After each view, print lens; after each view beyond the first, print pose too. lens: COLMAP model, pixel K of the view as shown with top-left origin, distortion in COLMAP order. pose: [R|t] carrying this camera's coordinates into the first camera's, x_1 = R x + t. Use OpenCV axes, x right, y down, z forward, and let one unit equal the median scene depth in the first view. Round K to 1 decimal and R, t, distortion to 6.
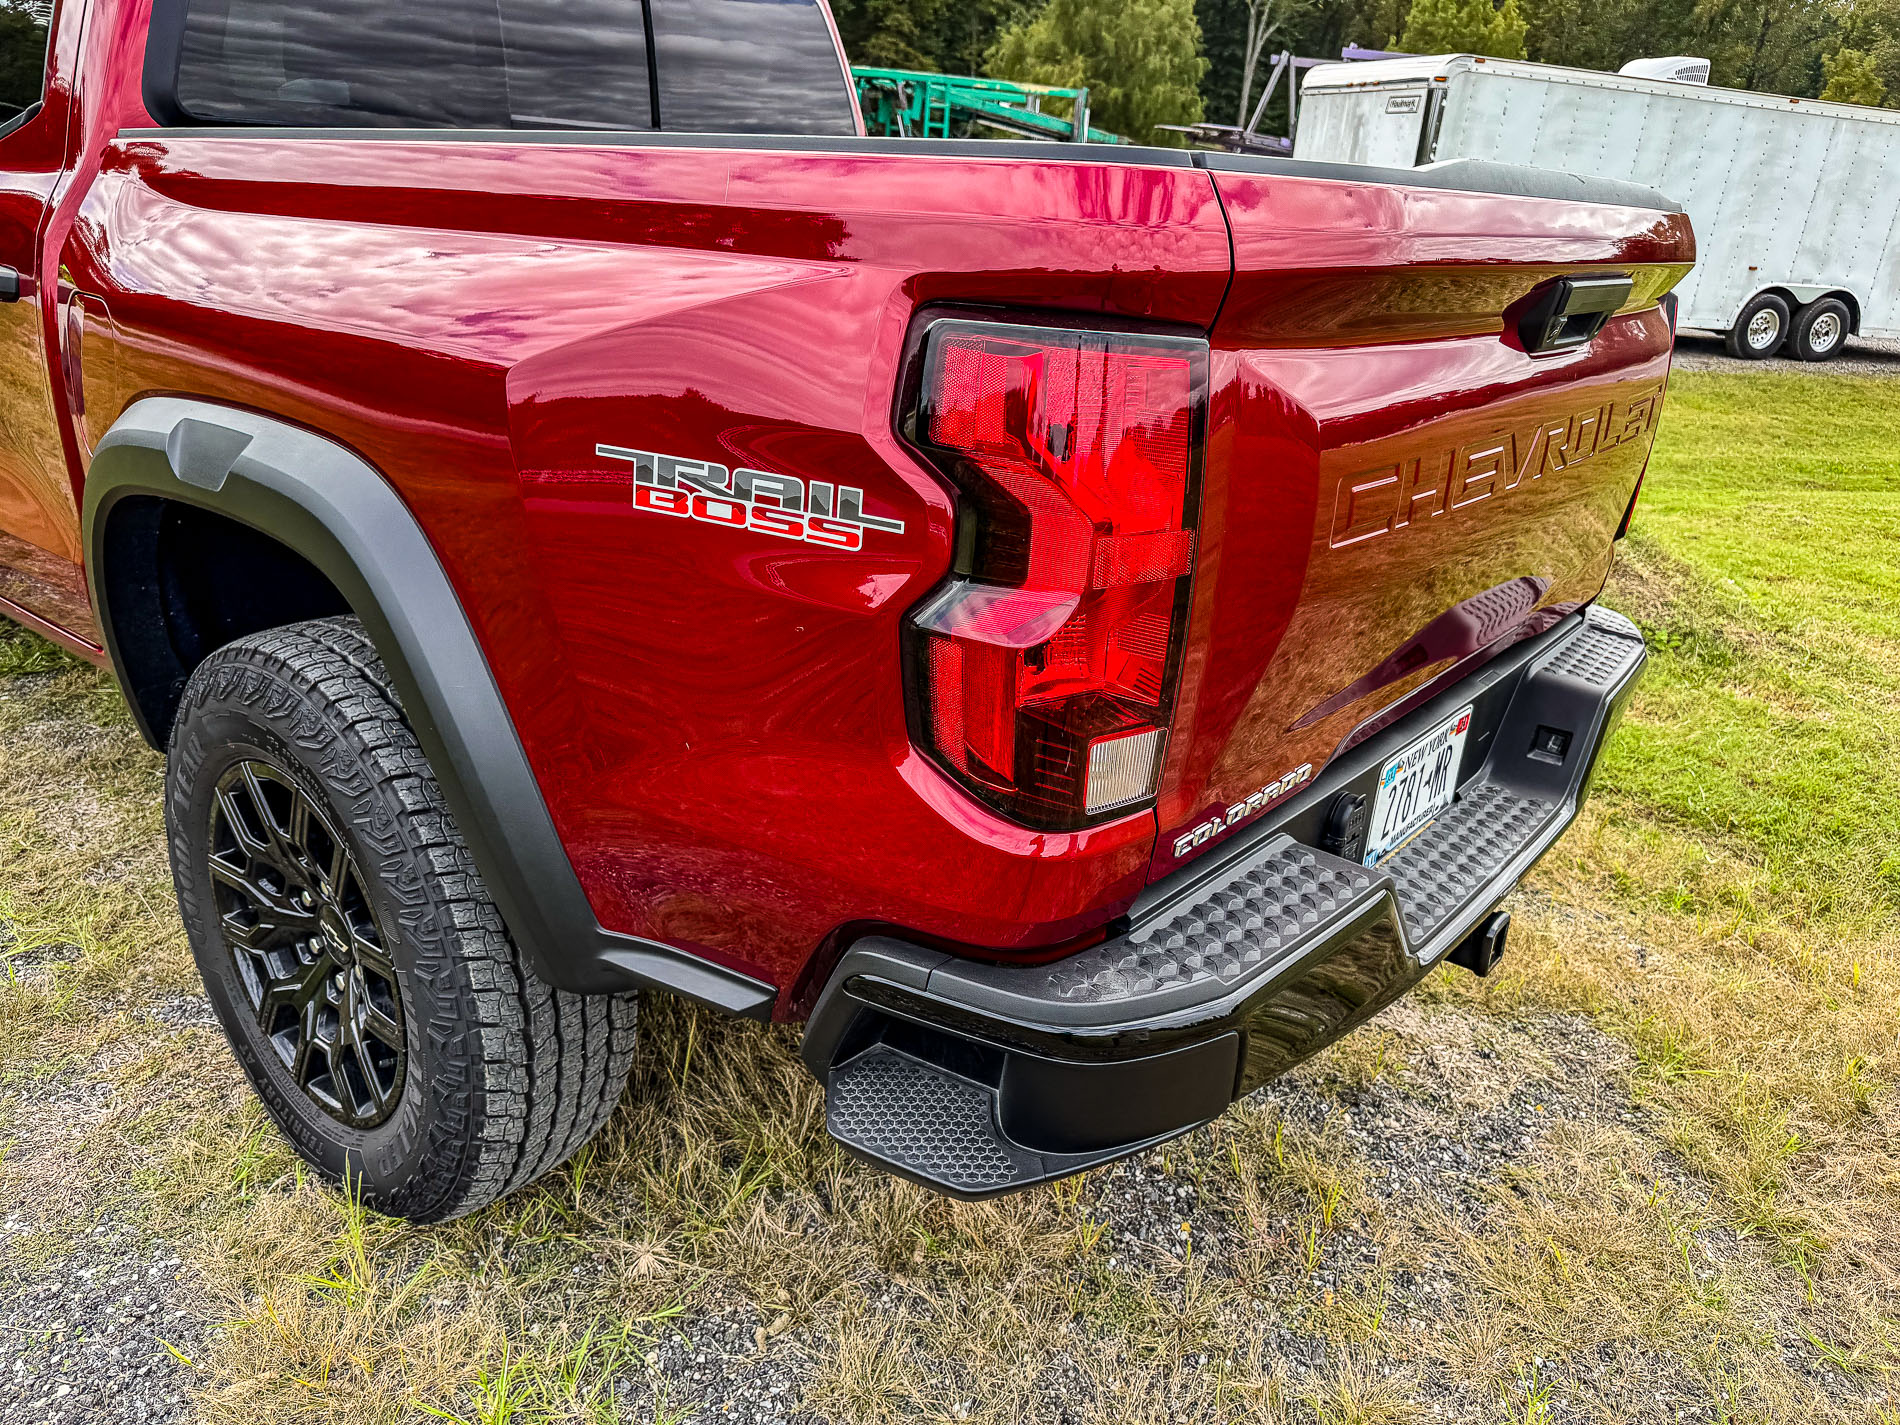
lens RADIAL K [[1365.8, 0, 958.4], [0, 1365.8, 729.5], [0, 0, 1]] dist [0.016496, -0.027455]
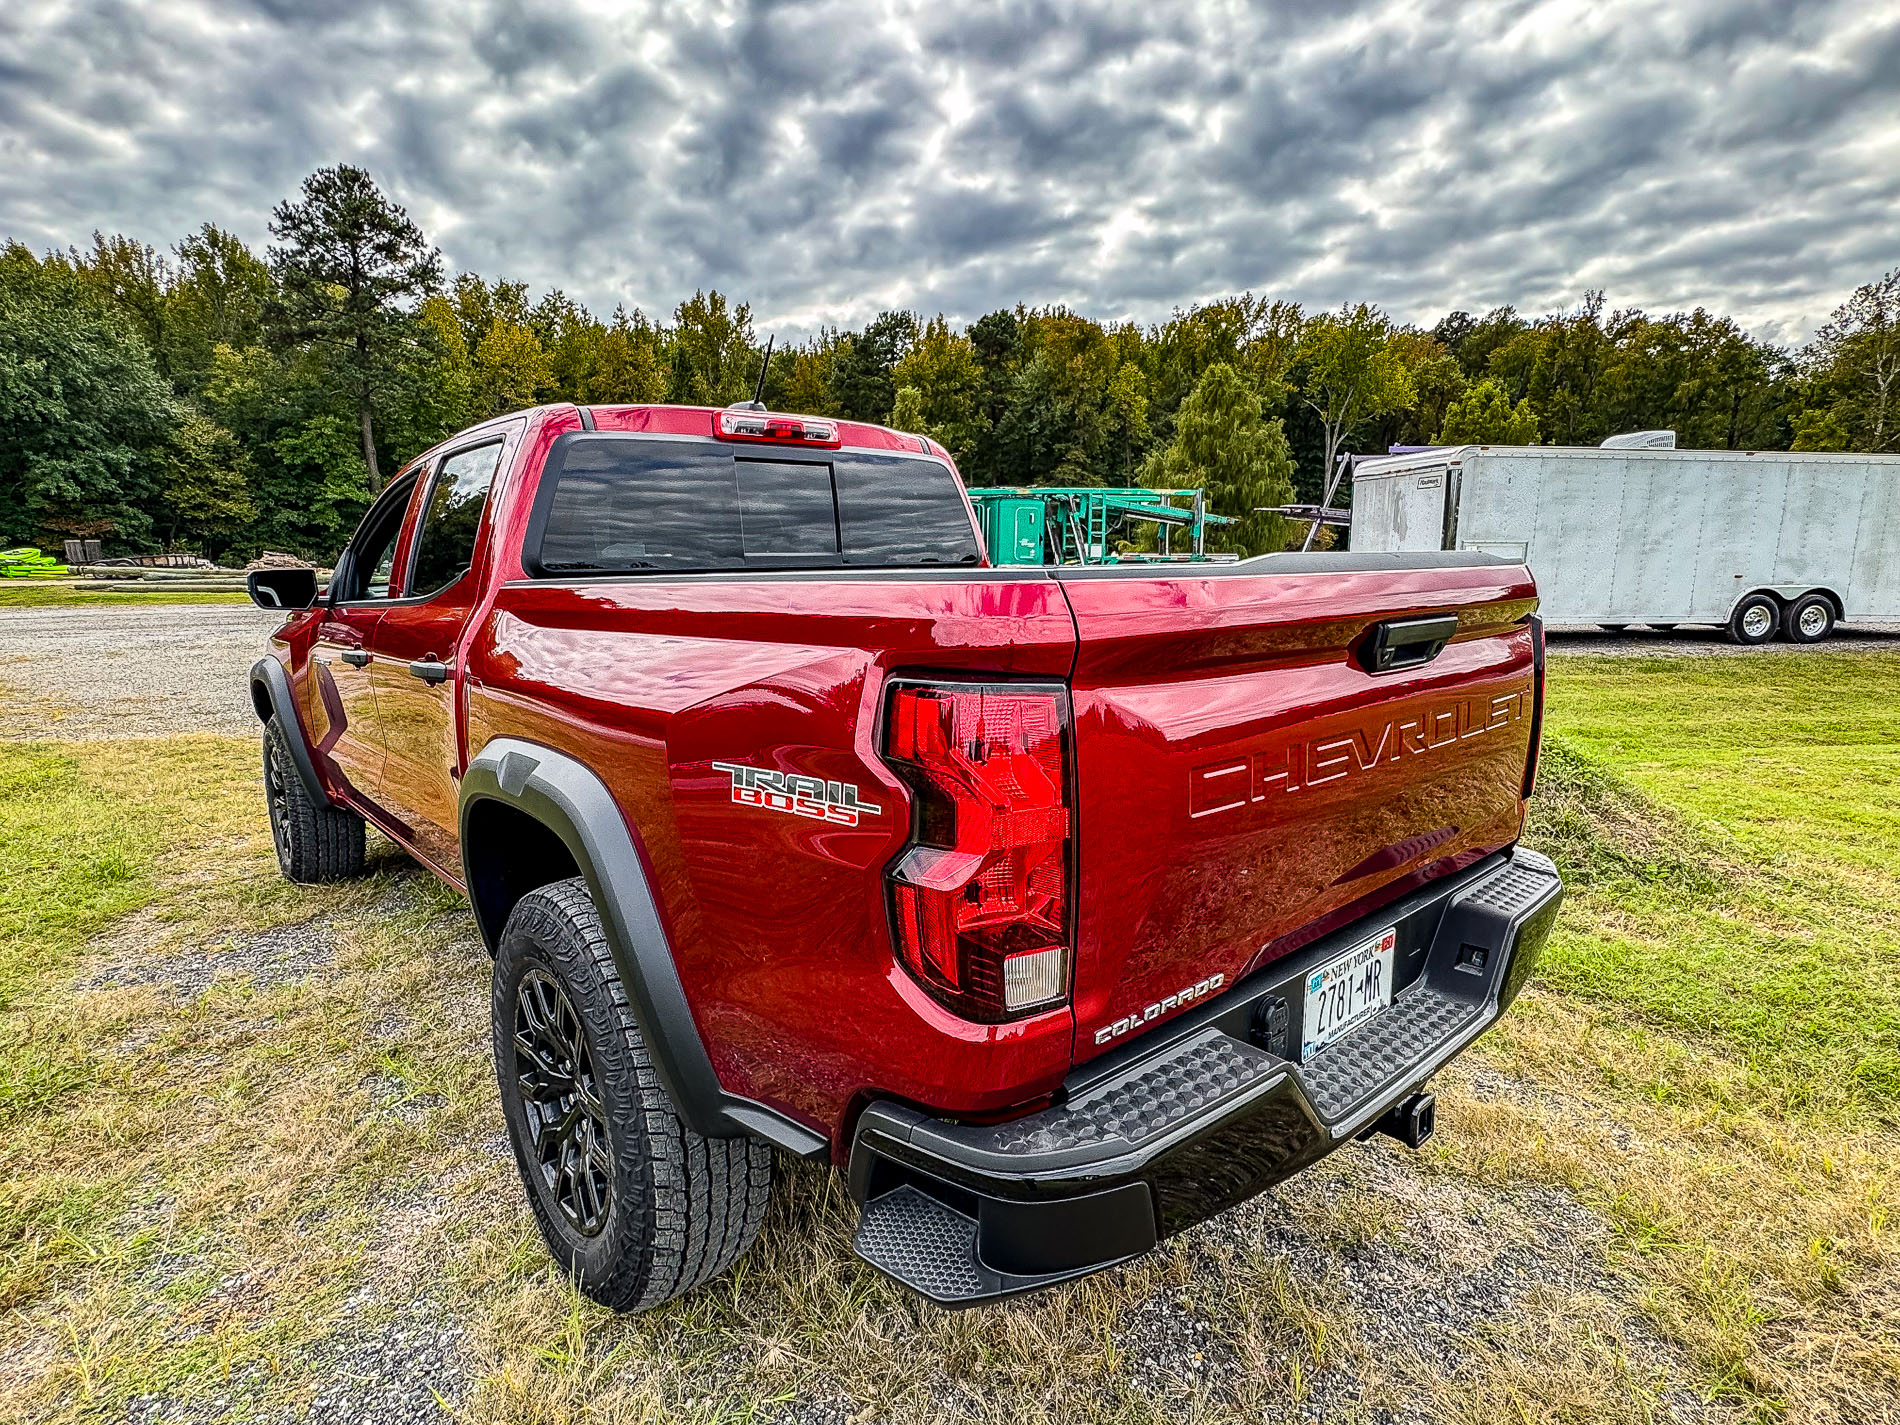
lens RADIAL K [[999.7, 0, 951.8], [0, 999.7, 730.2], [0, 0, 1]] dist [0.003786, -0.002987]
pose [[0.983254, -0.039603, -0.177886, 0.138811], [0.001251, 0.977547, -0.210716, -0.001854], [0.182236, 0.206964, 0.961226, -0.035733]]
